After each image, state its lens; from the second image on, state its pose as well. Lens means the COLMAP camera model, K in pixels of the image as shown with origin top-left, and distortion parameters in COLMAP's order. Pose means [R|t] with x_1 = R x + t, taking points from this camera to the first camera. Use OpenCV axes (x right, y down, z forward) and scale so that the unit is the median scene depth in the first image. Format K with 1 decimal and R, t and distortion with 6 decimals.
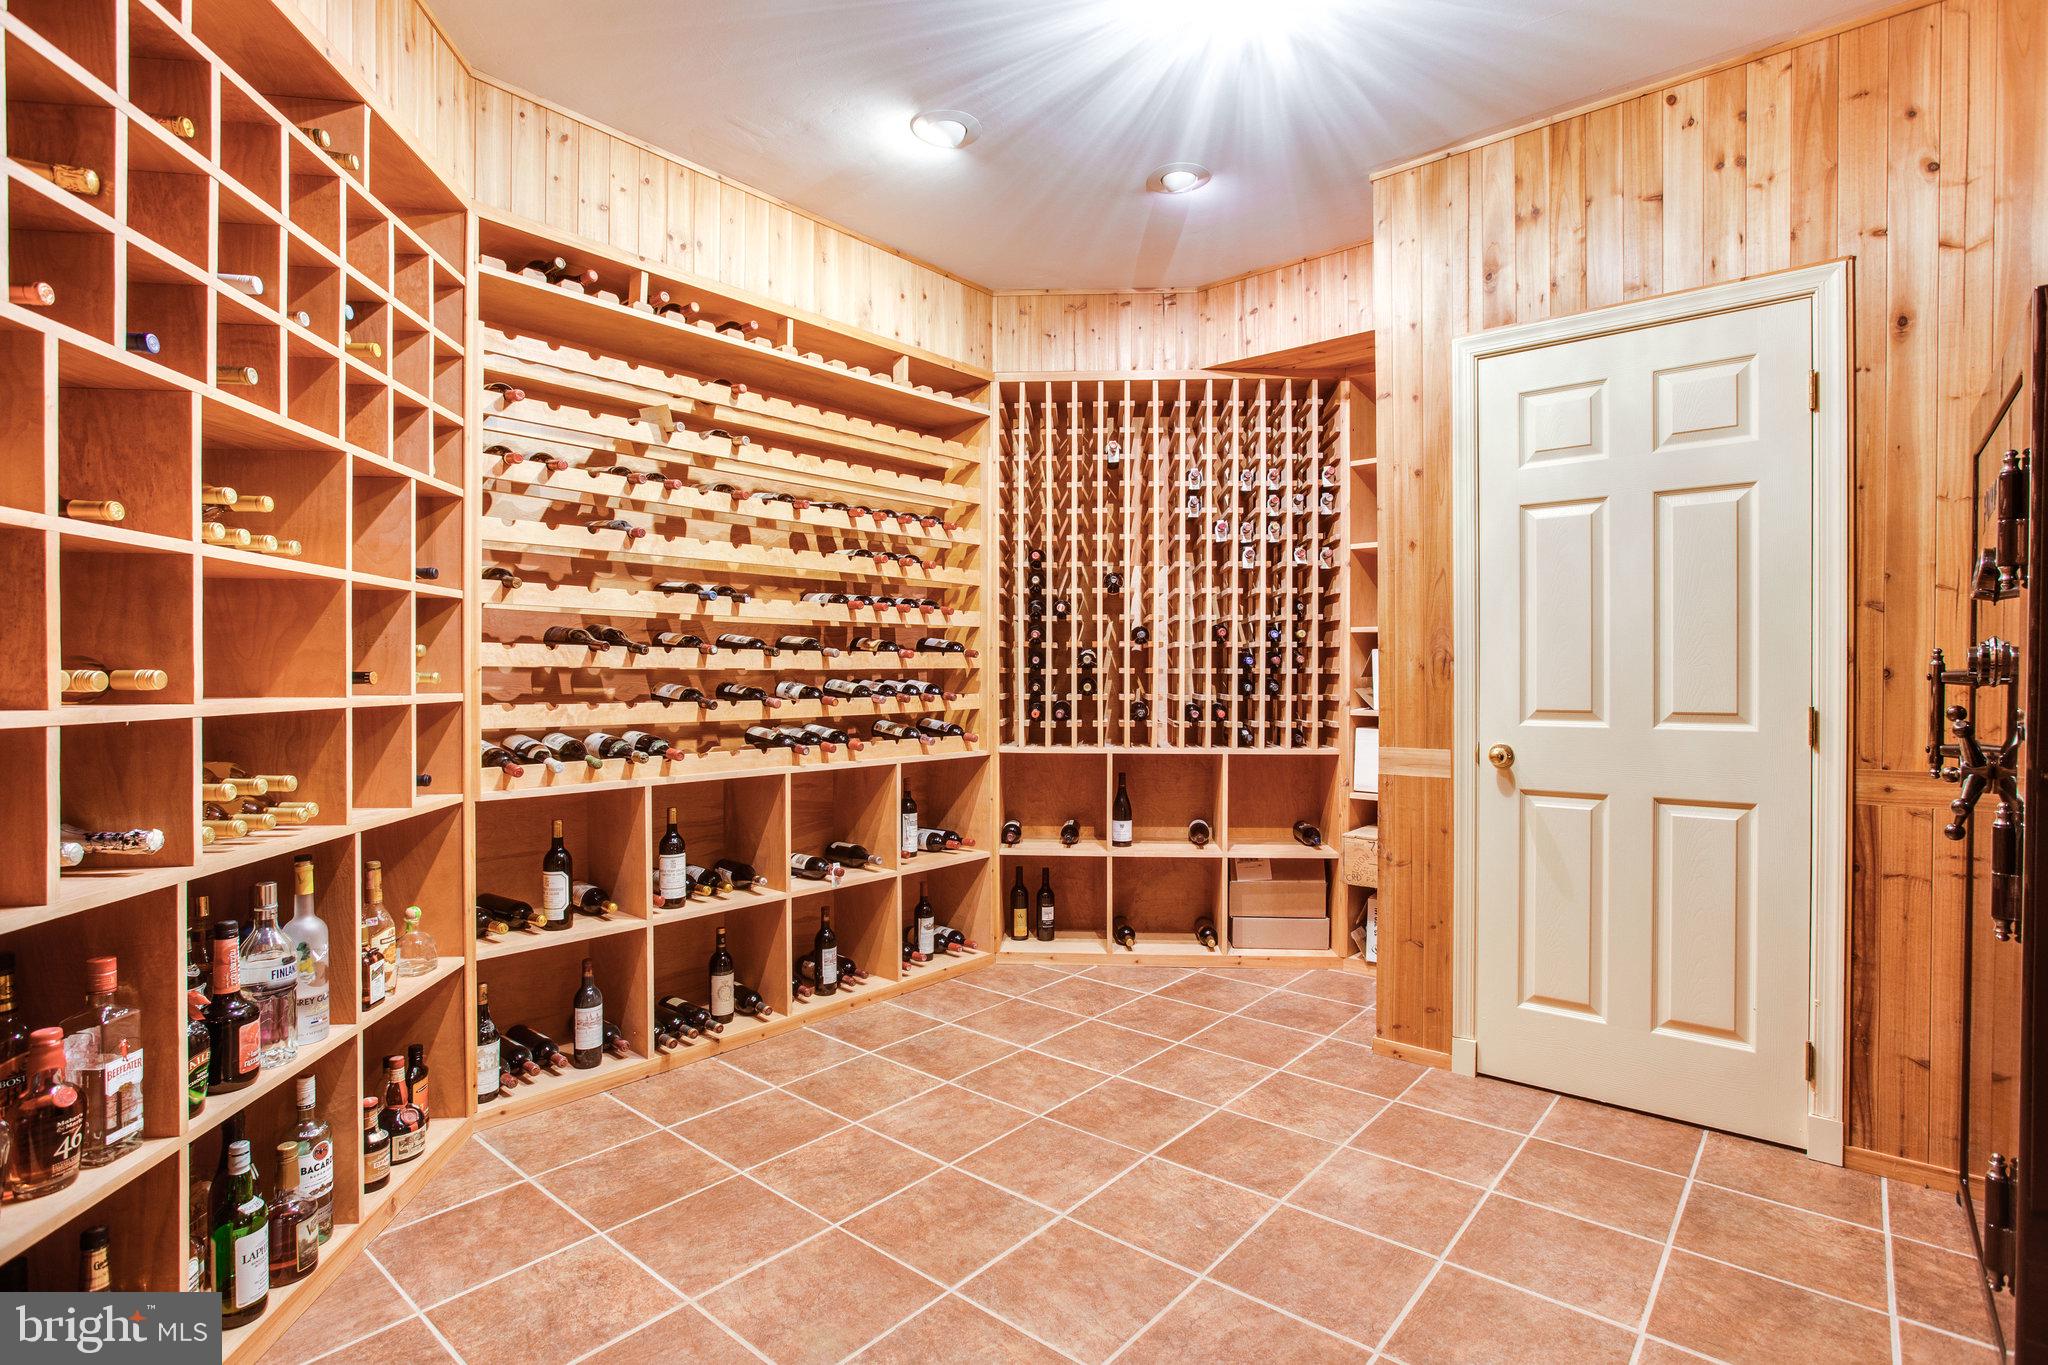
lens RADIAL K [[1009.2, 0, 1024.0], [0, 1009.2, 682.5], [0, 0, 1]] dist [0.002772, 0.001754]
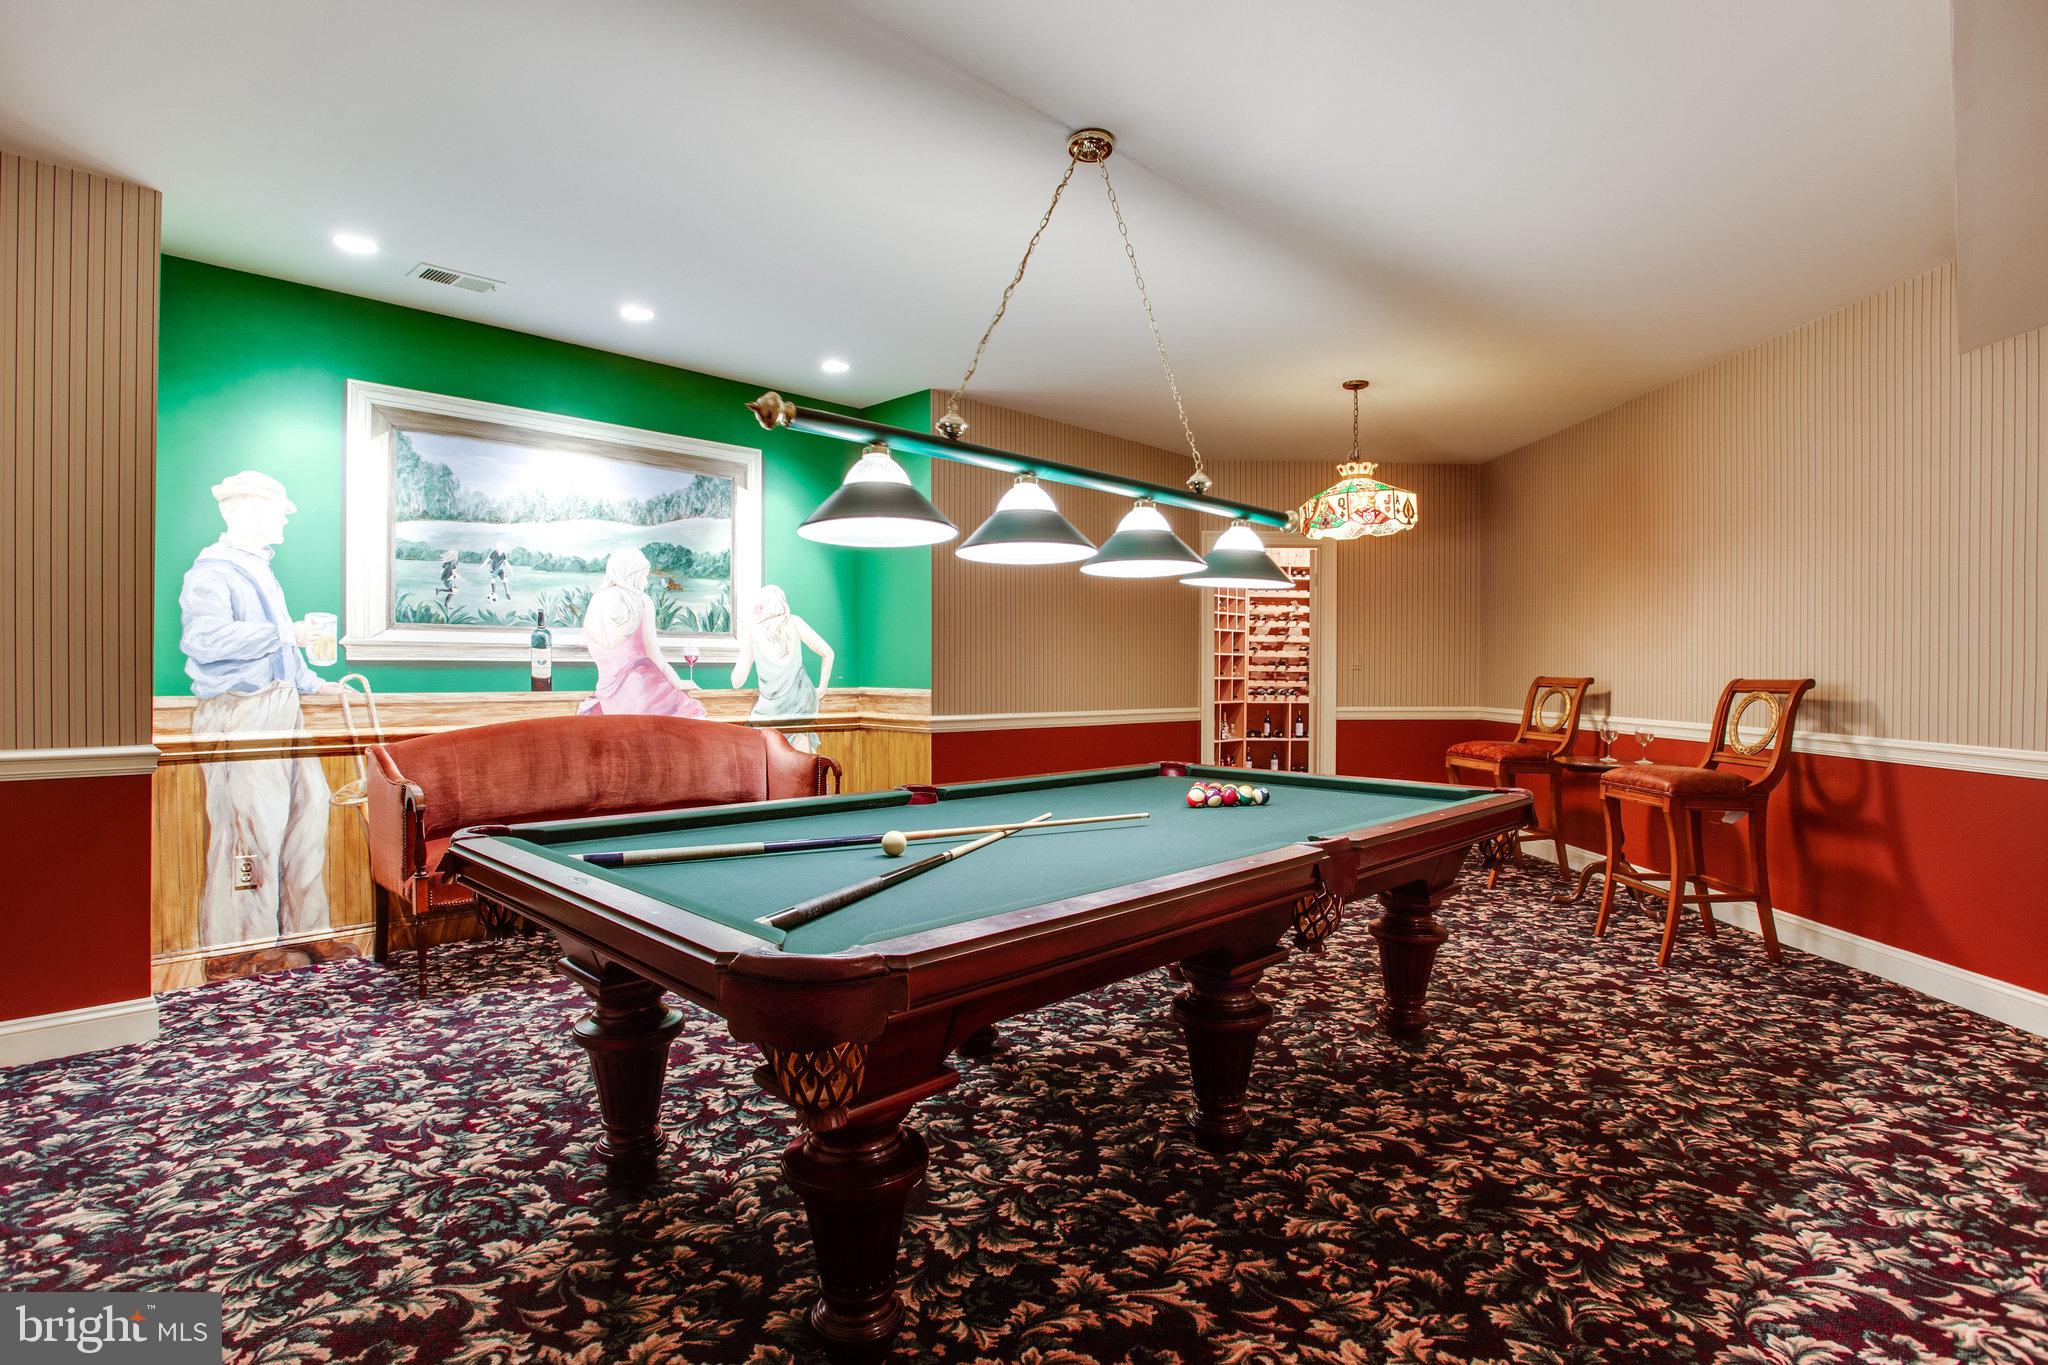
lens RADIAL K [[1009.2, 0, 1024.0], [0, 1009.2, 682.5], [0, 0, 1]] dist [0.002772, 0.001754]
pose [[0.659067, 0.001646, -0.752082, 1.913714], [0.001323, 0.999994, 0.003348, 0.014045], [0.752083, -0.003202, 0.659061, -2.362870]]
